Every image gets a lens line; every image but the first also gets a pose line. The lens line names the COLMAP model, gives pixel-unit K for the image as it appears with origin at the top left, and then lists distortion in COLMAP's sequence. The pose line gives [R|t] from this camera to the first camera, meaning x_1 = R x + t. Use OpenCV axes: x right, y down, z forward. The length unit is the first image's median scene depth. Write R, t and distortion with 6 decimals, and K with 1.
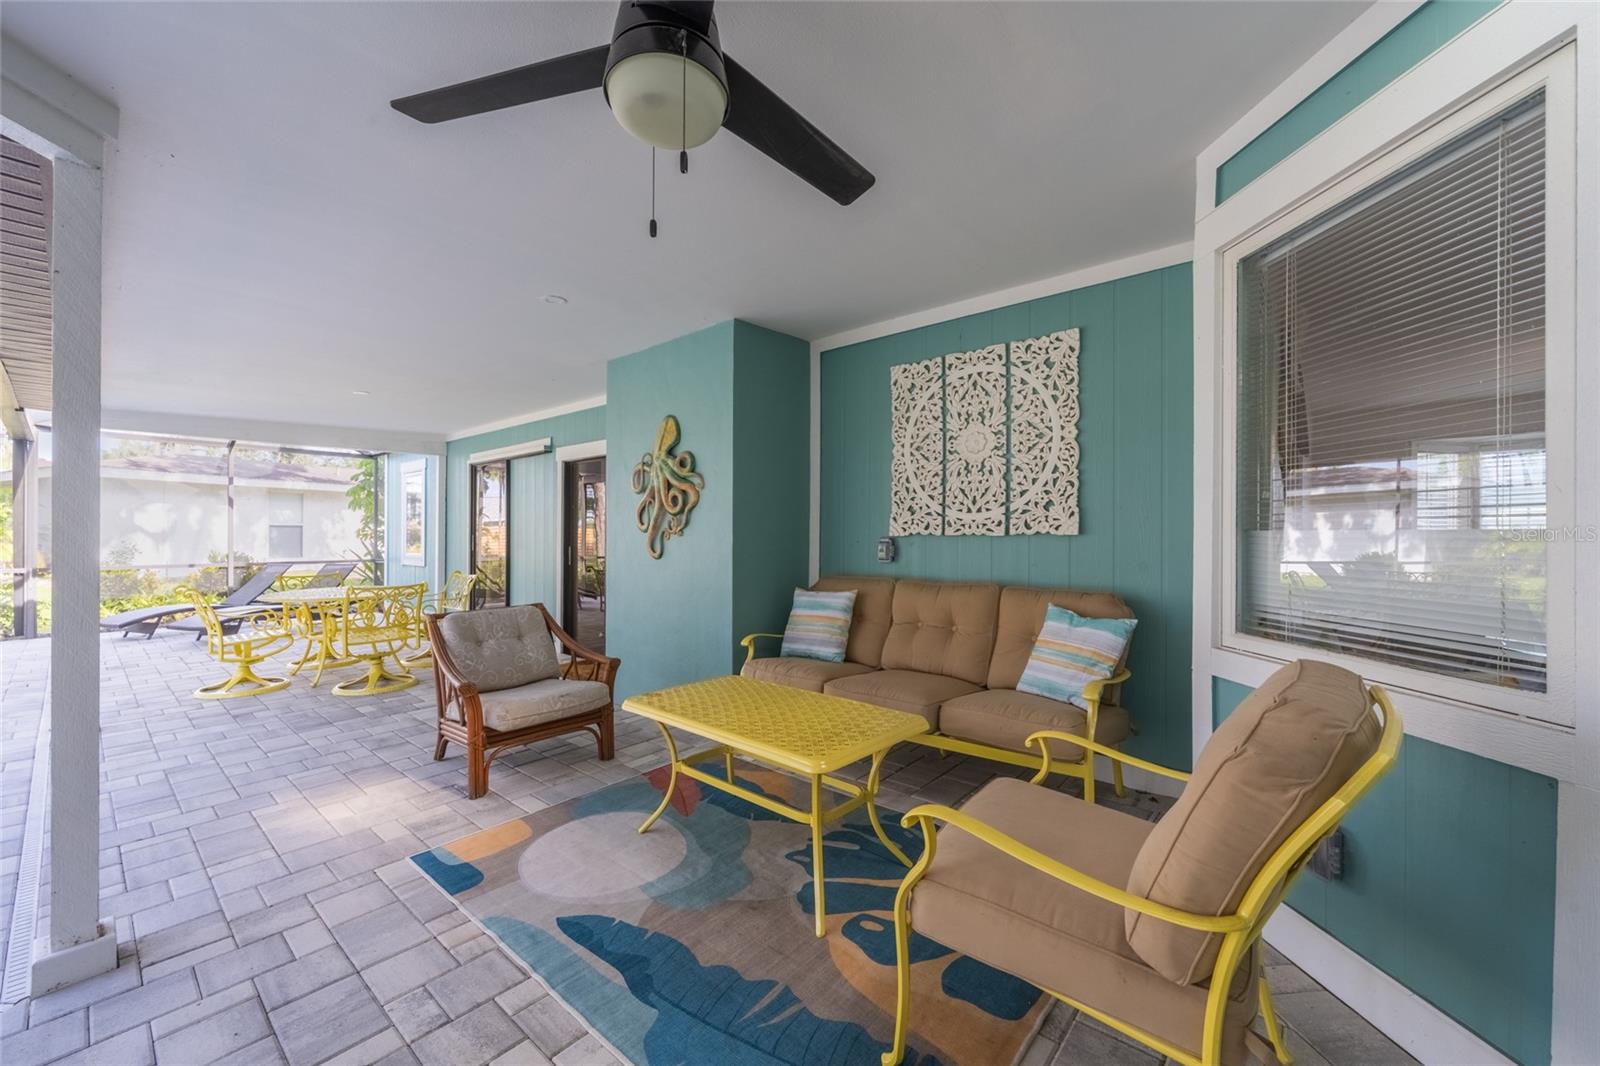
lens RADIAL K [[625.0, 0, 805.0], [0, 625.0, 536.5], [0, 0, 1]] dist [-0.001788, -0.000134]
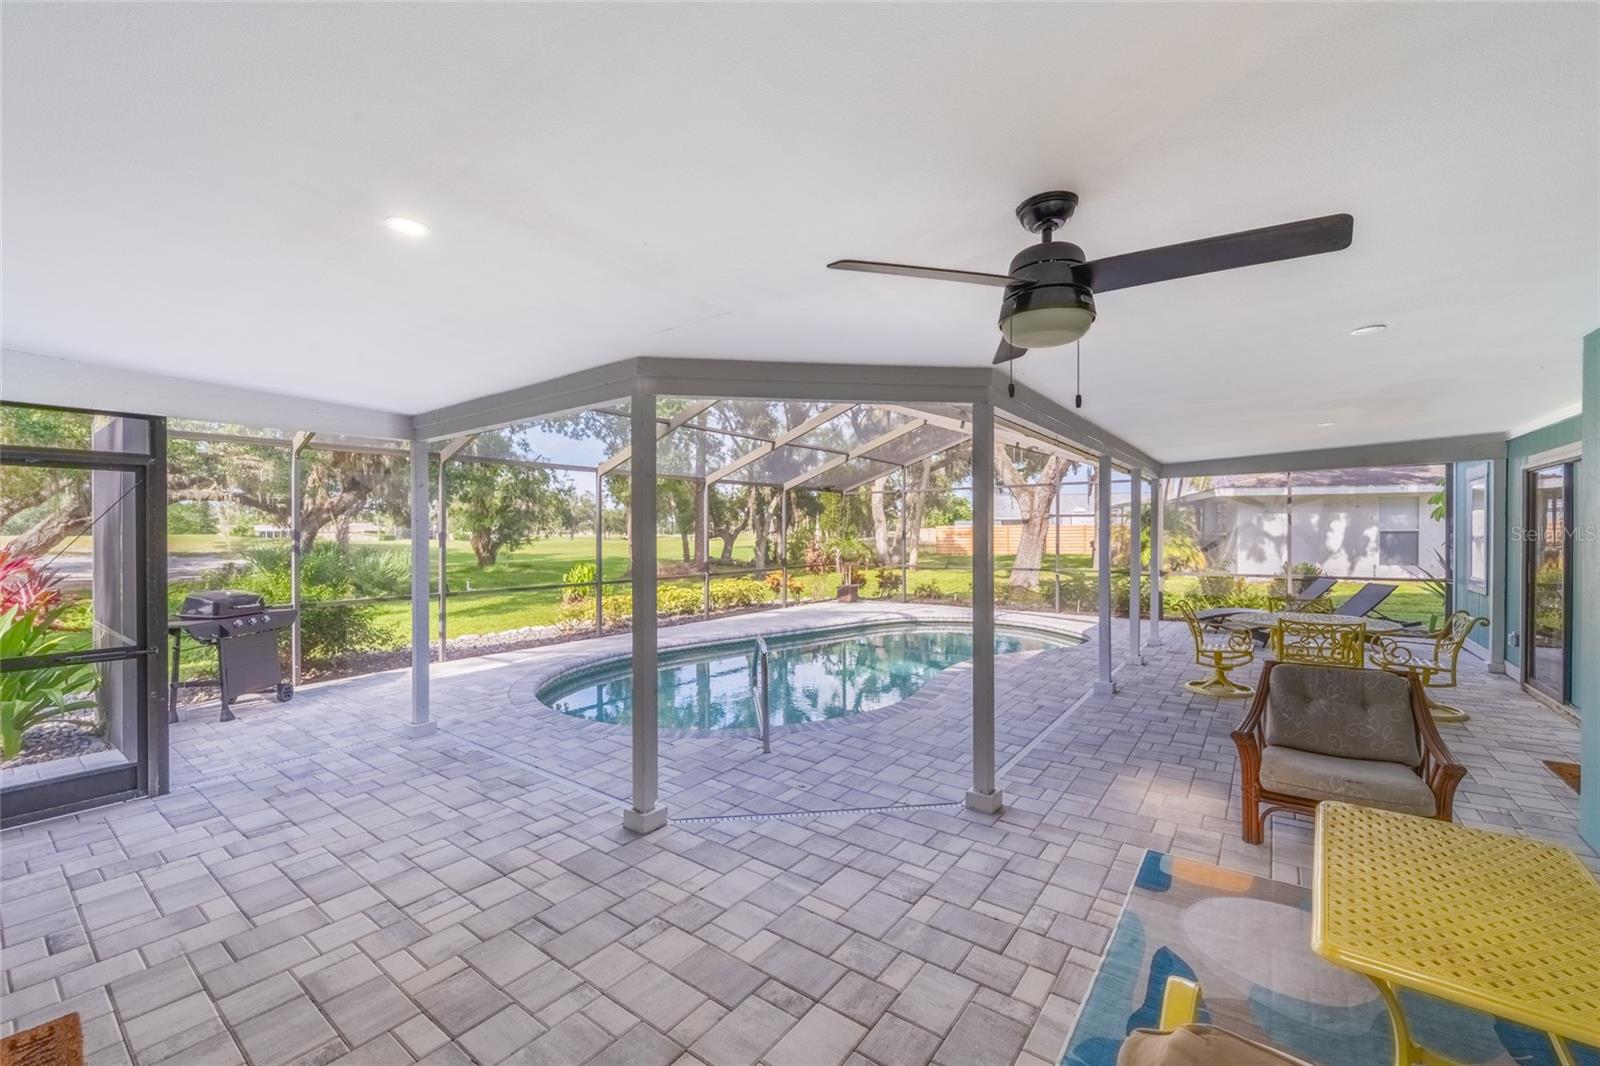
lens RADIAL K [[633.1, 0, 801.4], [0, 633.1, 535.6], [0, 0, 1]] dist [-0.000906, -0.000118]
pose [[0.071887, 0.001436, -0.997412, 0.416340], [0.002366, 0.999996, 0.001610, -0.092129], [0.997410, -0.002476, 0.071883, 0.134431]]
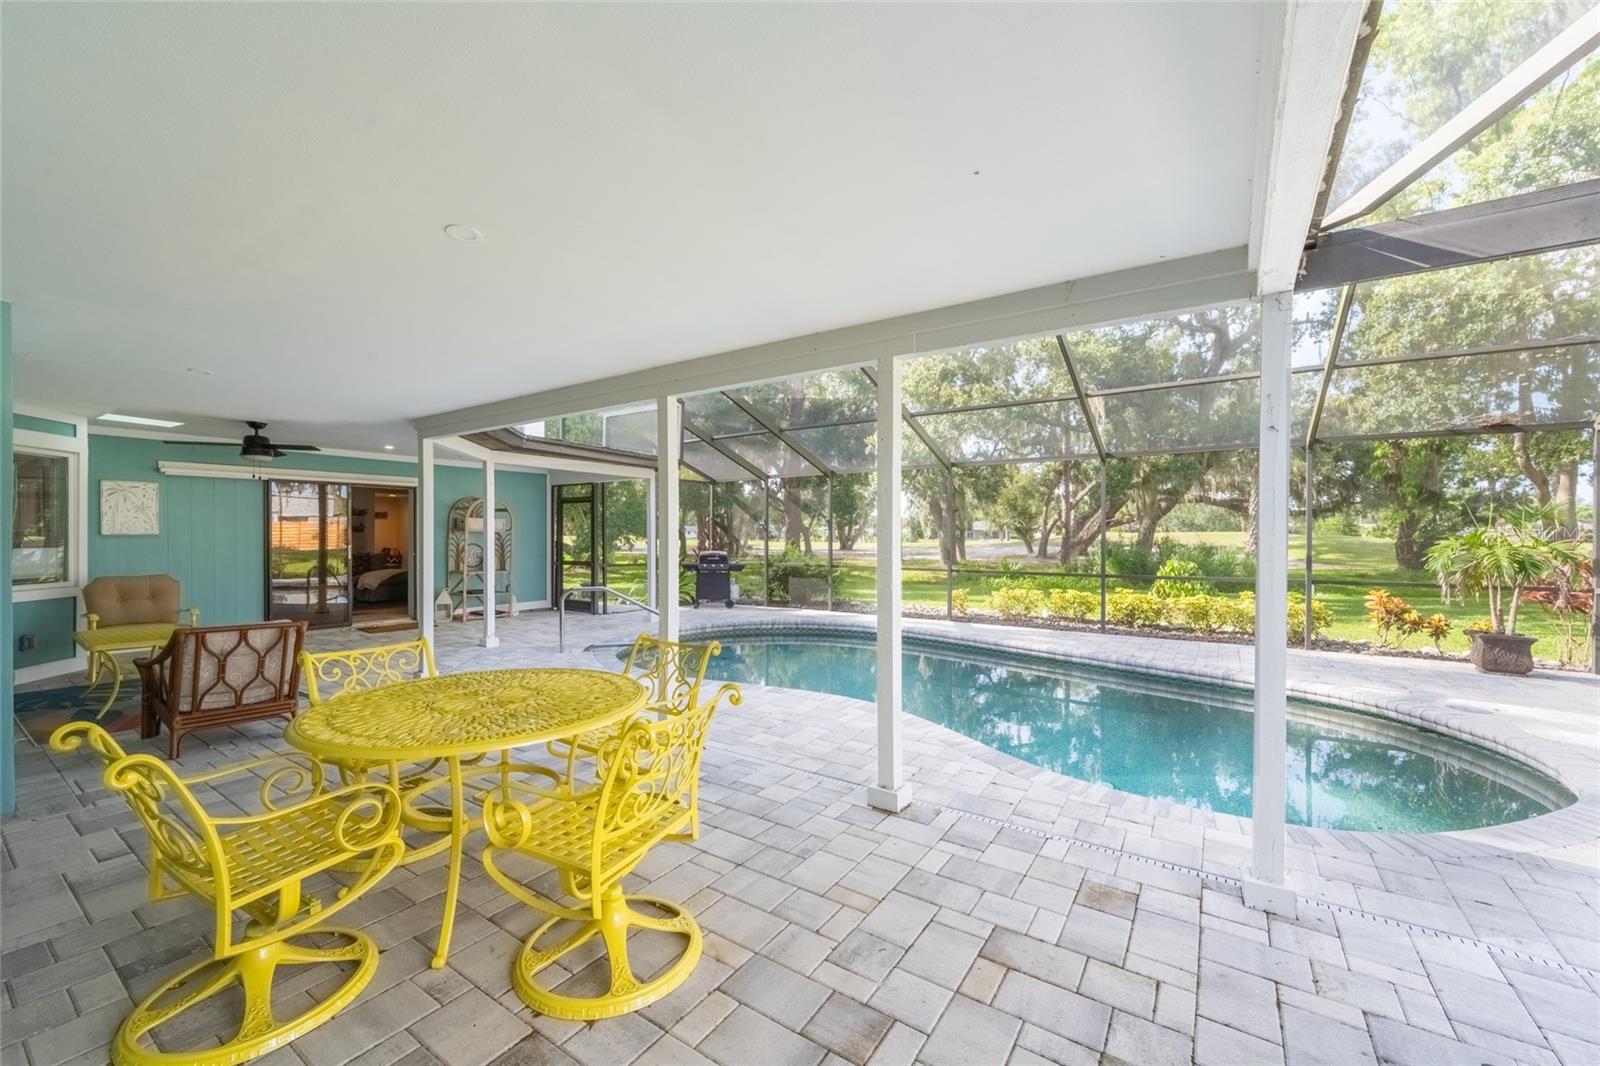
lens RADIAL K [[633.1, 0, 801.4], [0, 633.1, 535.6], [0, 0, 1]] dist [-0.000906, -0.000118]
pose [[-0.993047, -0.002428, -0.117697, -1.419528], [-0.002831, 0.999991, 0.003257, -0.049617], [0.117688, 0.003567, -0.993044, 2.350701]]
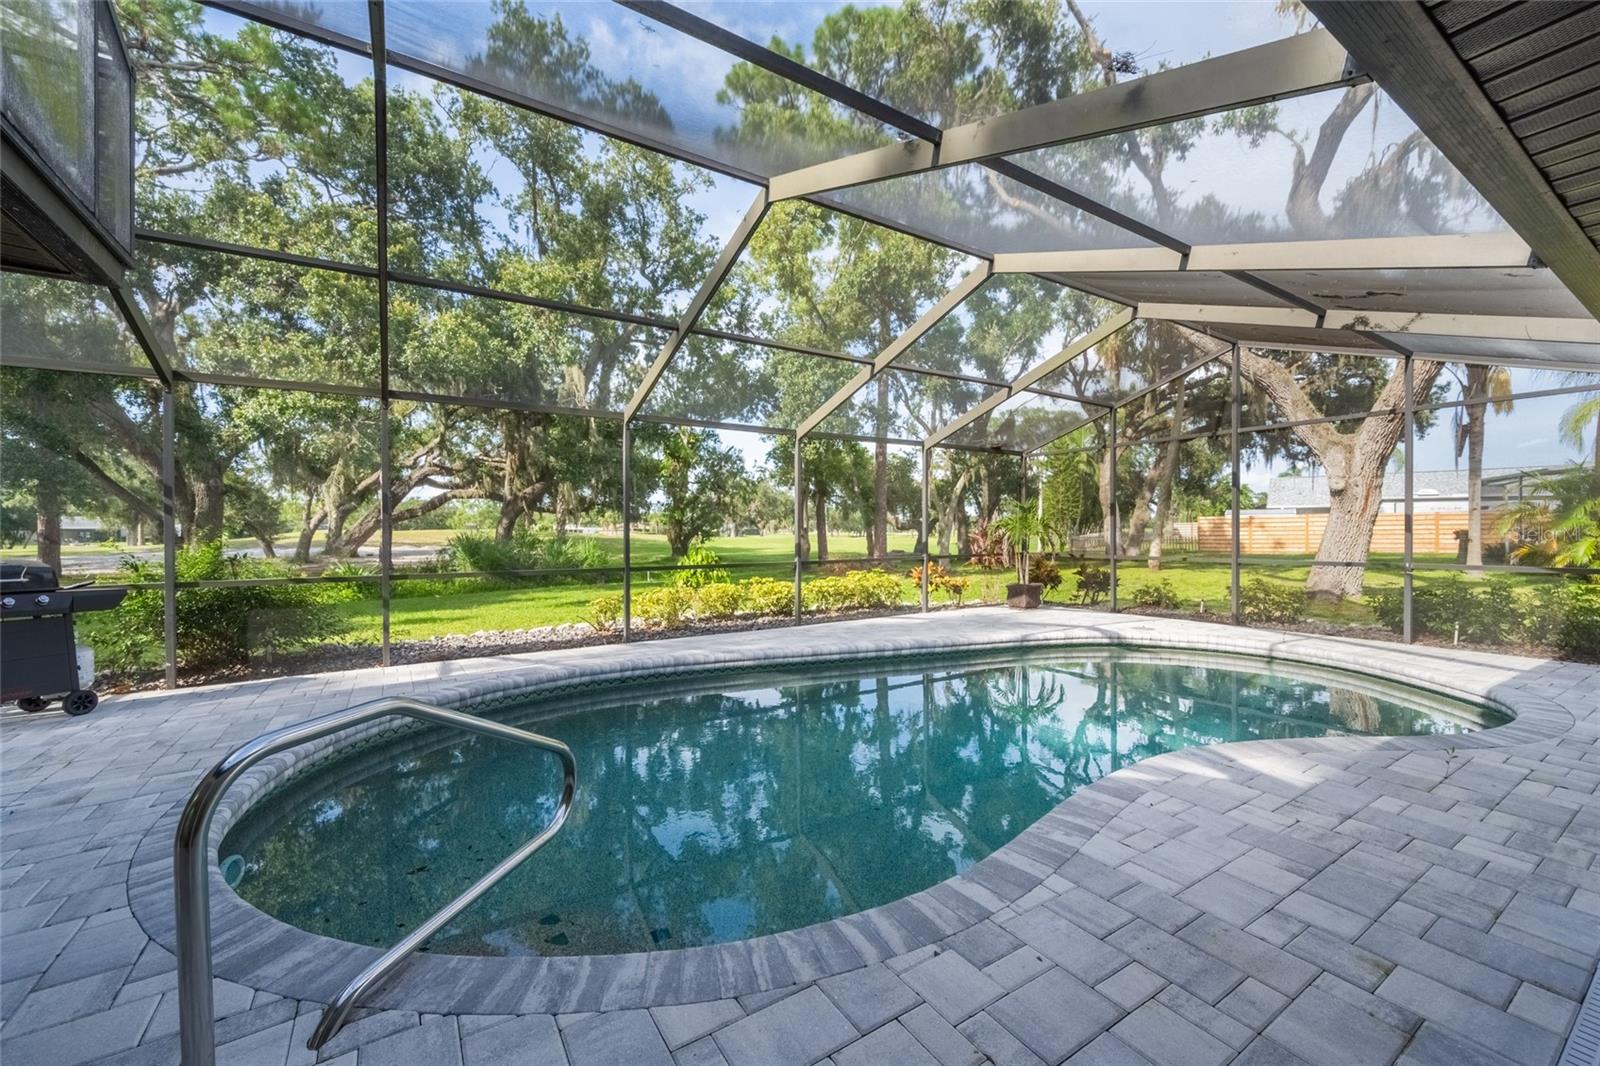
lens RADIAL K [[633.1, 0, 801.4], [0, 633.1, 535.6], [0, 0, 1]] dist [-0.000906, -0.000118]
pose [[-0.284528, 0.004213, -0.958658, -0.625565], [0.003722, 0.999988, 0.003289, 0.006639], [0.958660, -0.002633, -0.284540, 0.584396]]
